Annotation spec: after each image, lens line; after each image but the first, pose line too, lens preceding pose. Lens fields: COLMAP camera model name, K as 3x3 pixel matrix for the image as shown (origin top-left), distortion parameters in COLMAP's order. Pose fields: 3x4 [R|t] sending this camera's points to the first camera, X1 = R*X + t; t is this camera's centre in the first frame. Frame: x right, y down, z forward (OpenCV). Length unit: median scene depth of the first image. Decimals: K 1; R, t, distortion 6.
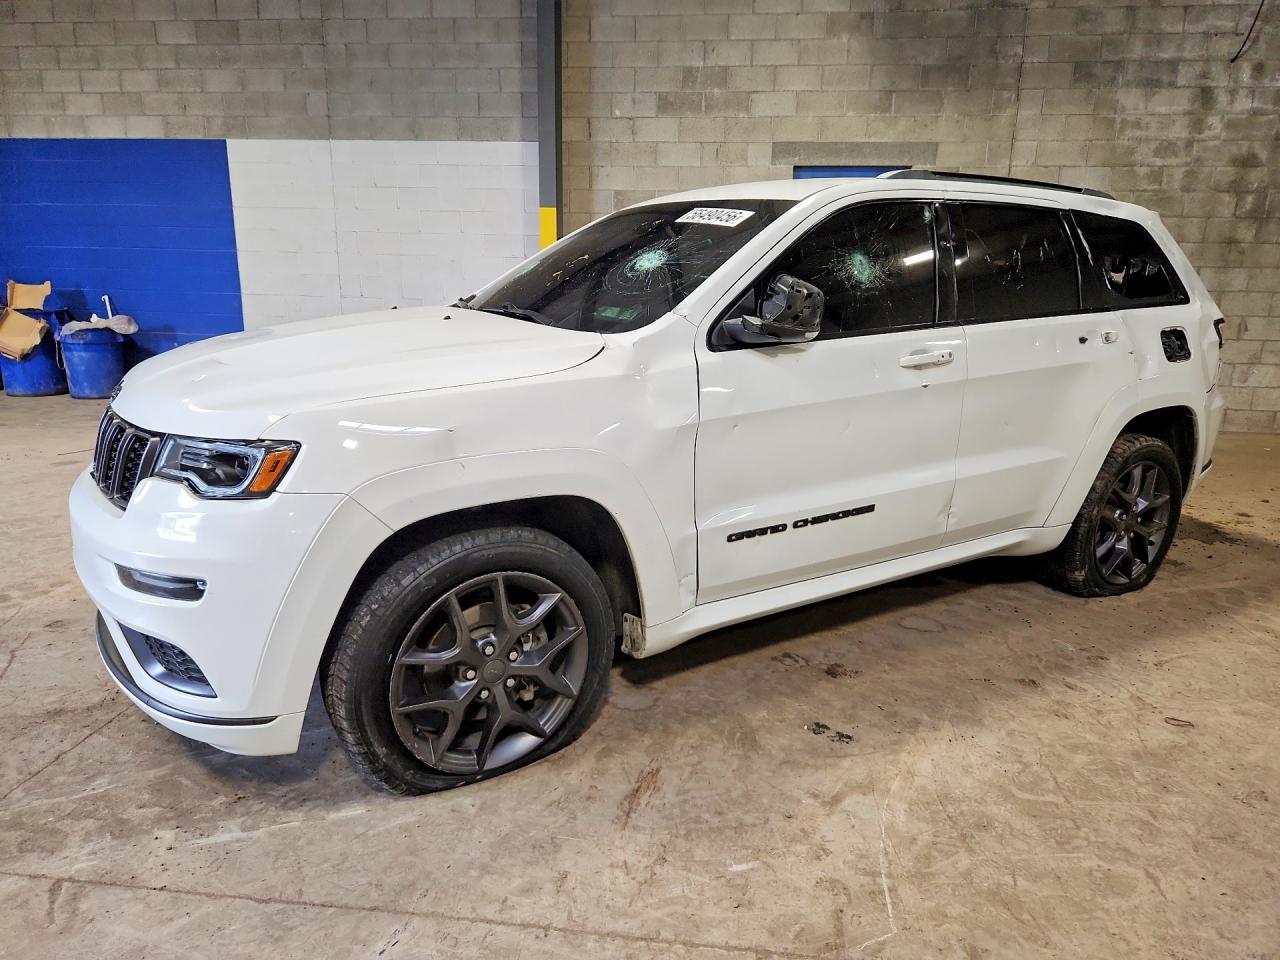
lens RADIAL K [[851.2, 0, 640.0], [0, 851.2, 480.0], [0, 0, 1]] dist [0.044869, -0.040205]
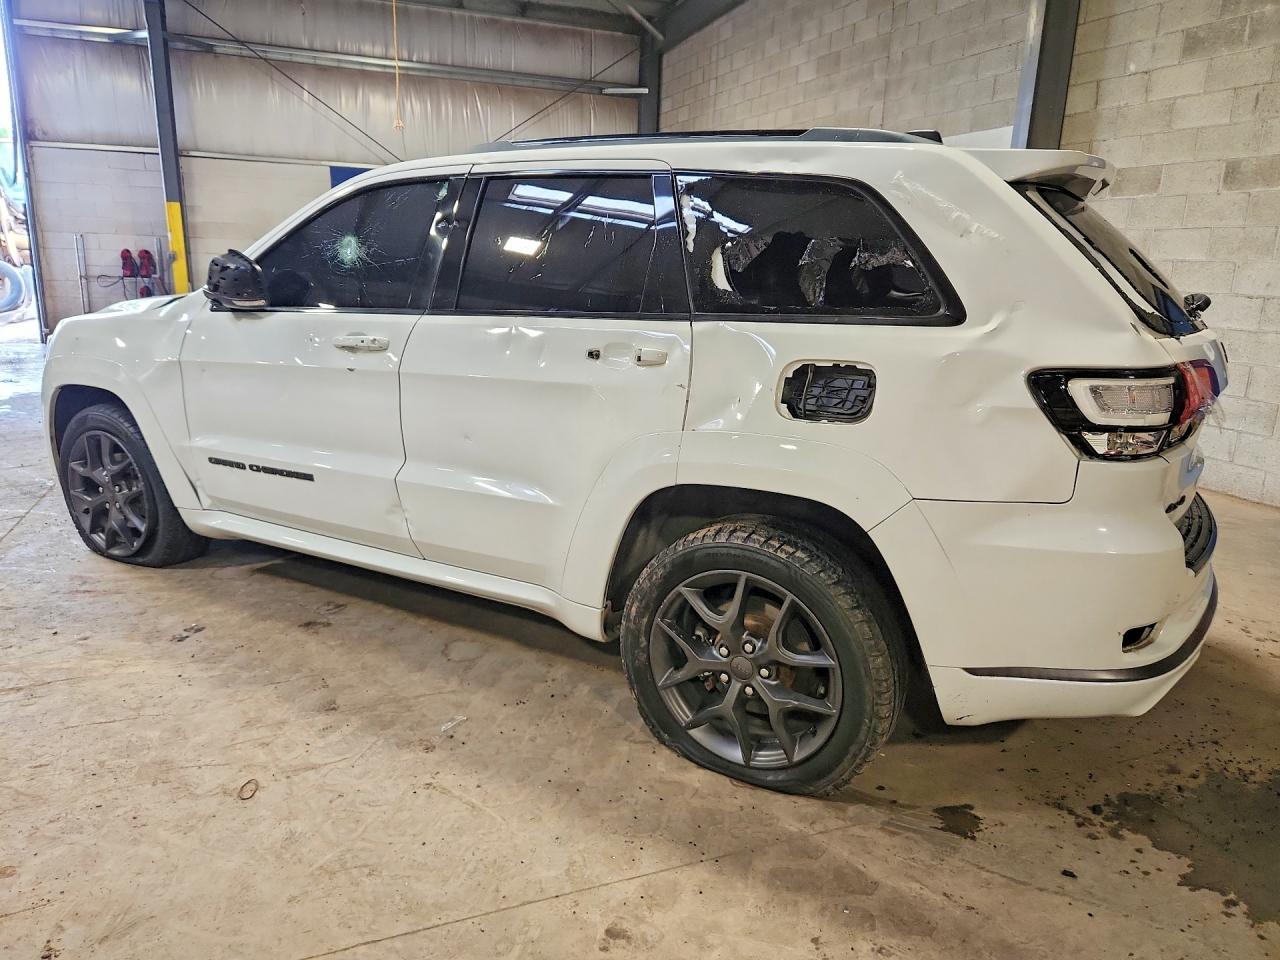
lens RADIAL K [[866.8, 0, 642.4], [0, 866.8, 473.4], [0, 0, 1]] dist [0.063538, -0.054594]
pose [[0.476218, 0.206159, -0.854819, 0.596367], [-0.230371, 0.967424, 0.104977, -0.077023], [0.848614, 0.146934, 0.508197, 0.344178]]
